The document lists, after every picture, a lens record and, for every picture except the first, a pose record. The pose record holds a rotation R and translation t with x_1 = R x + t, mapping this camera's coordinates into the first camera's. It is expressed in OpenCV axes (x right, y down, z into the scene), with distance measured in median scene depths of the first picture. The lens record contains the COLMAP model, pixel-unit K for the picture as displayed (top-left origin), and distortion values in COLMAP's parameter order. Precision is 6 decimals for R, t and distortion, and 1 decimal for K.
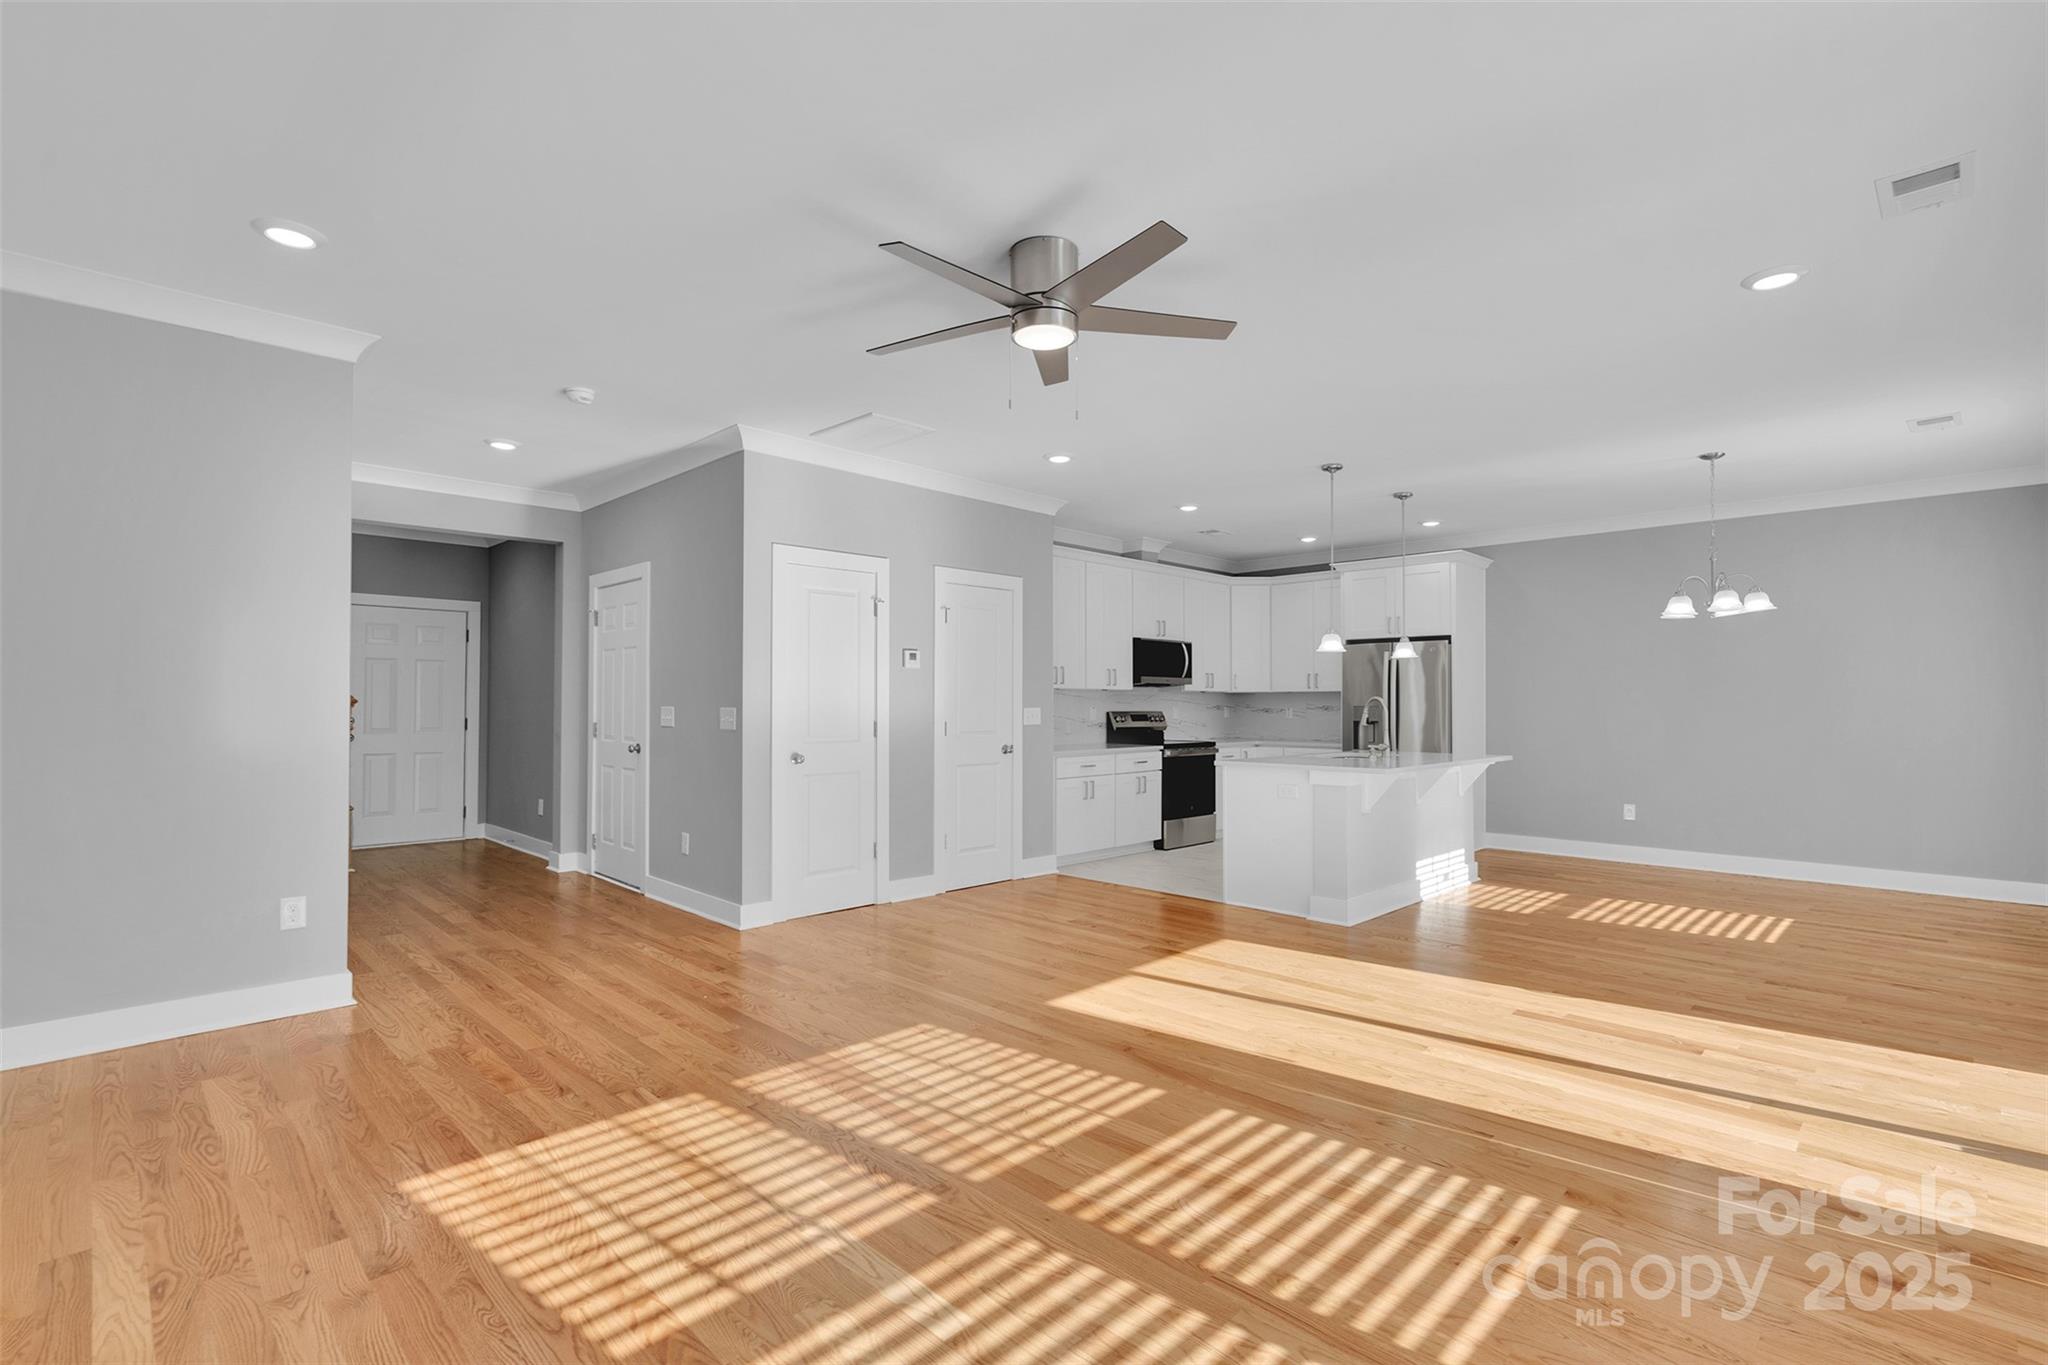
lens RADIAL K [[933.6, 0, 1010.3], [0, 933.6, 689.7], [0, 0, 1]] dist [-0.009343, 0.004454]
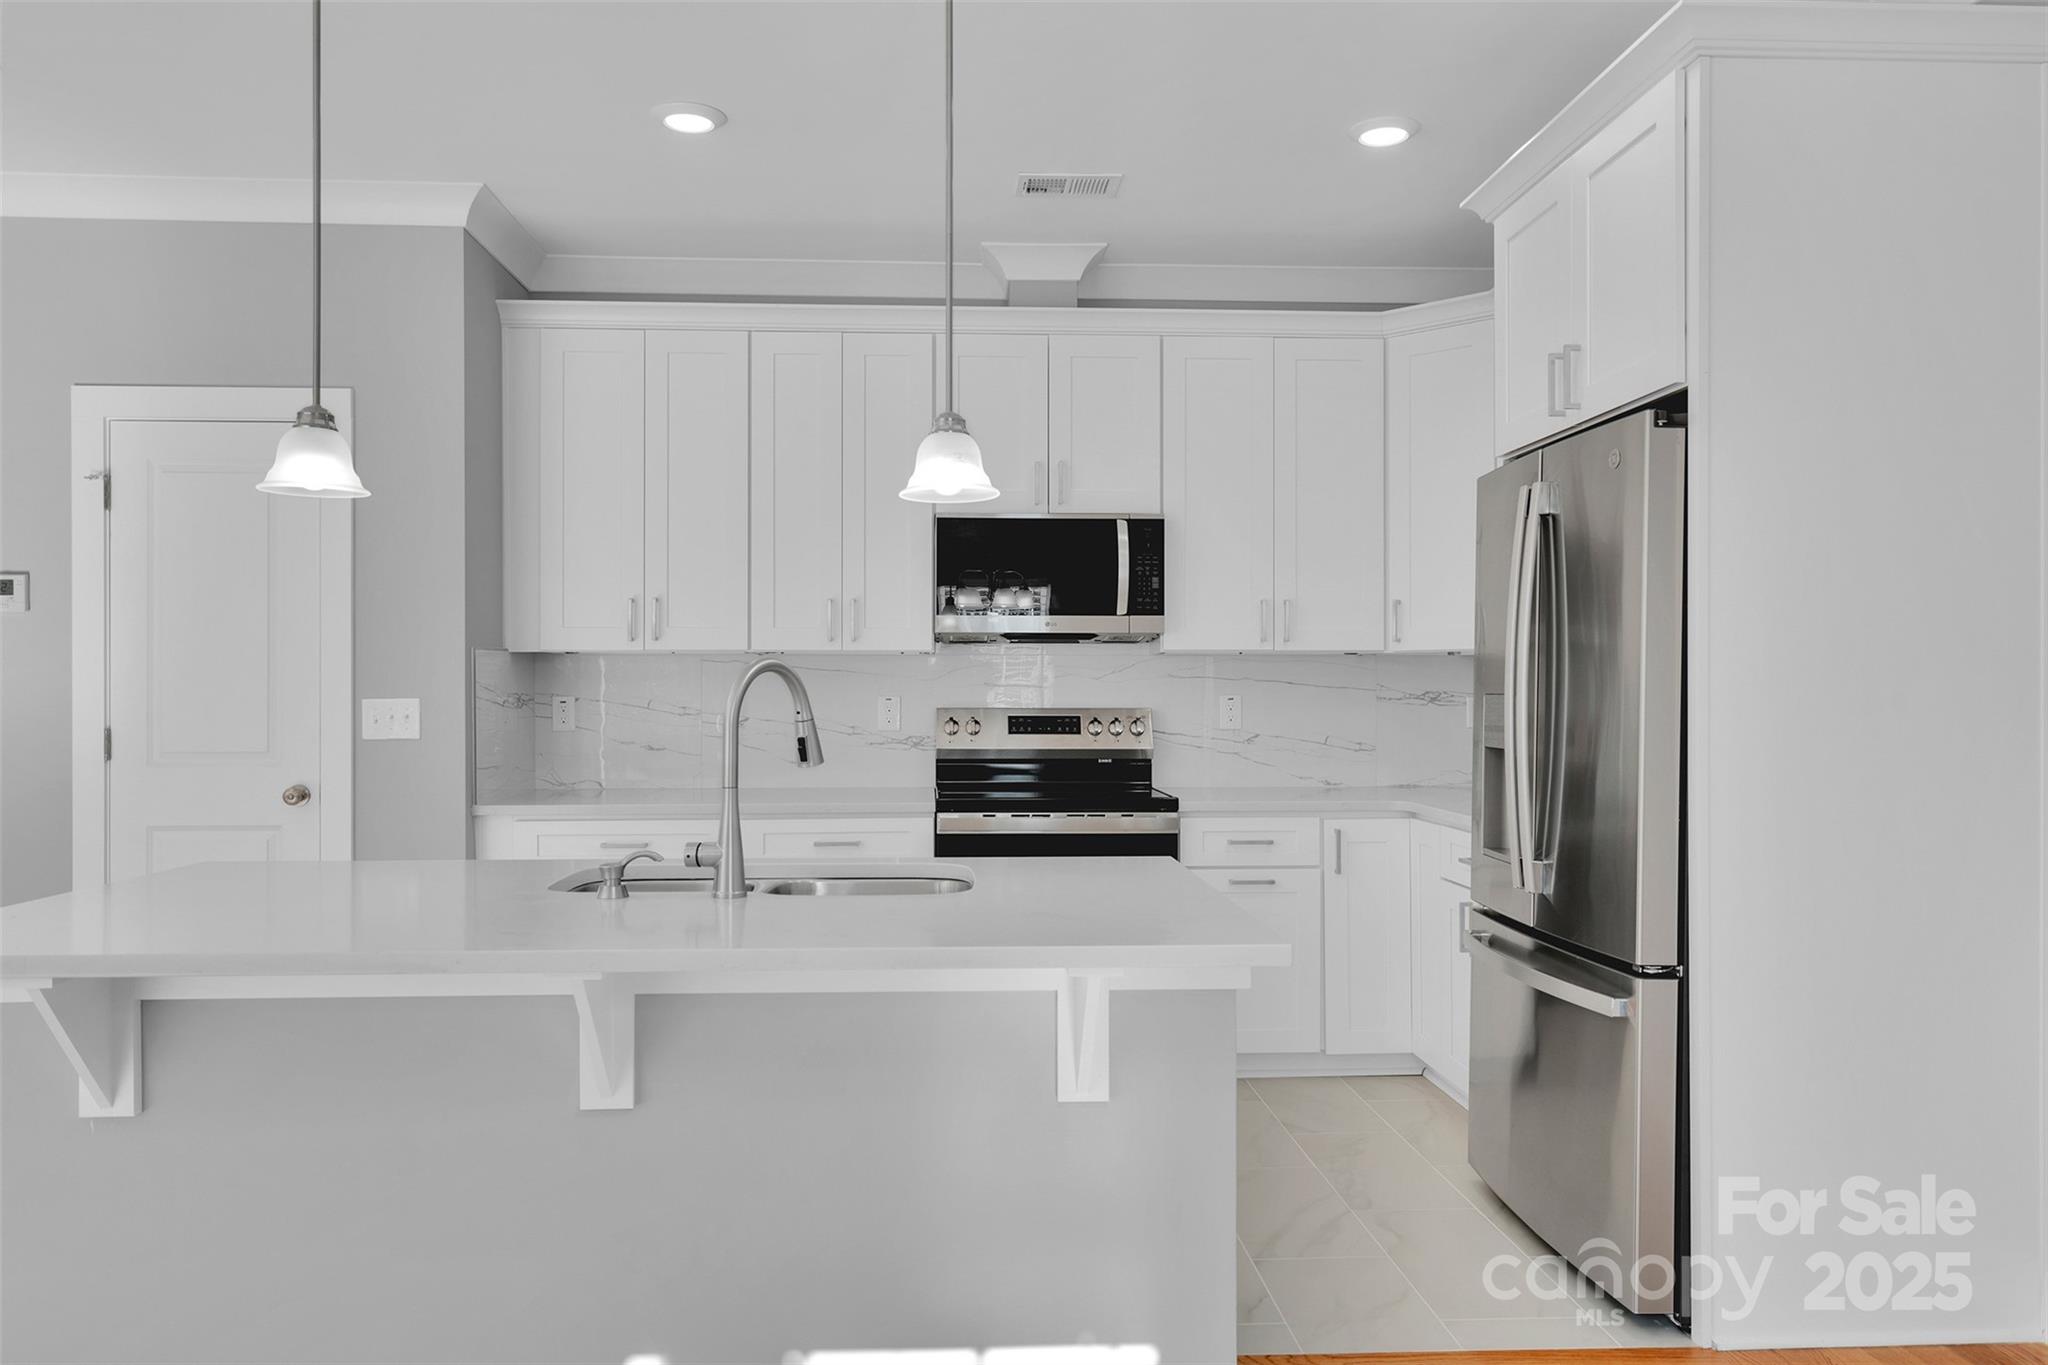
lens RADIAL K [[1471.4, 0, 1029.7], [0, 1471.4, 679.5], [0, 0, 1]] dist [-0.014693, -0.000917]
pose [[0.754156, -0.005505, -0.656672, 1.142487], [0.011201, 0.999927, 0.004481, 0.019776], [0.656599, -0.010734, 0.754163, 1.189397]]
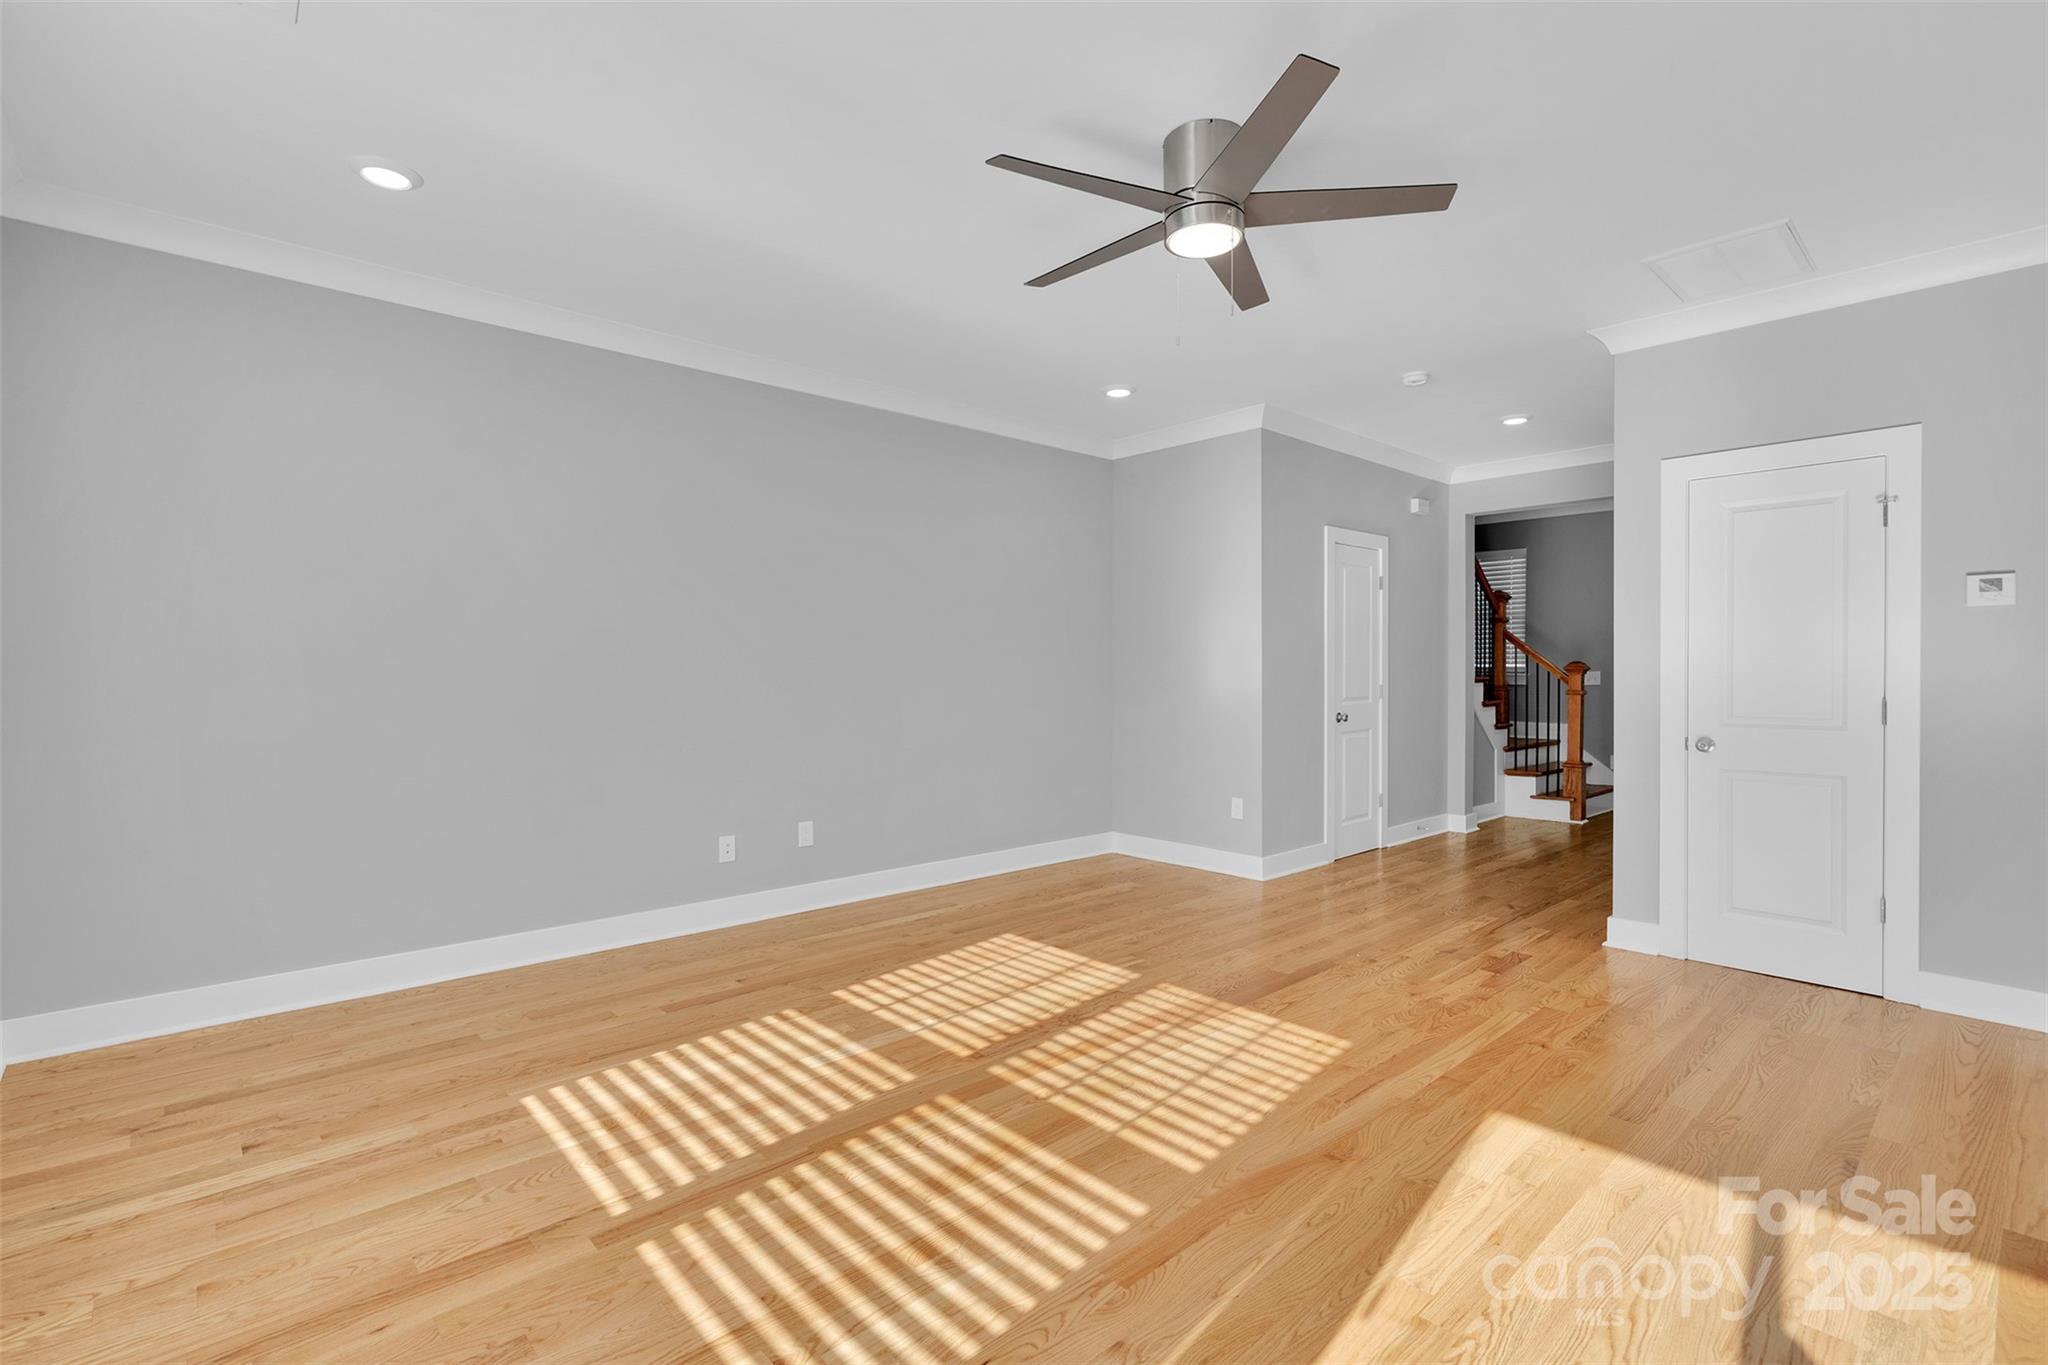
lens RADIAL K [[933.6, 0, 1023.1], [0, 933.6, 678.5], [0, 0, 1]] dist [-0.009343, 0.004454]
pose [[-0.035325, 0.011194, -0.999313, 0.707147], [0.012872, 0.999859, 0.010745, 0.009451], [0.999293, -0.012484, -0.035464, 0.672698]]
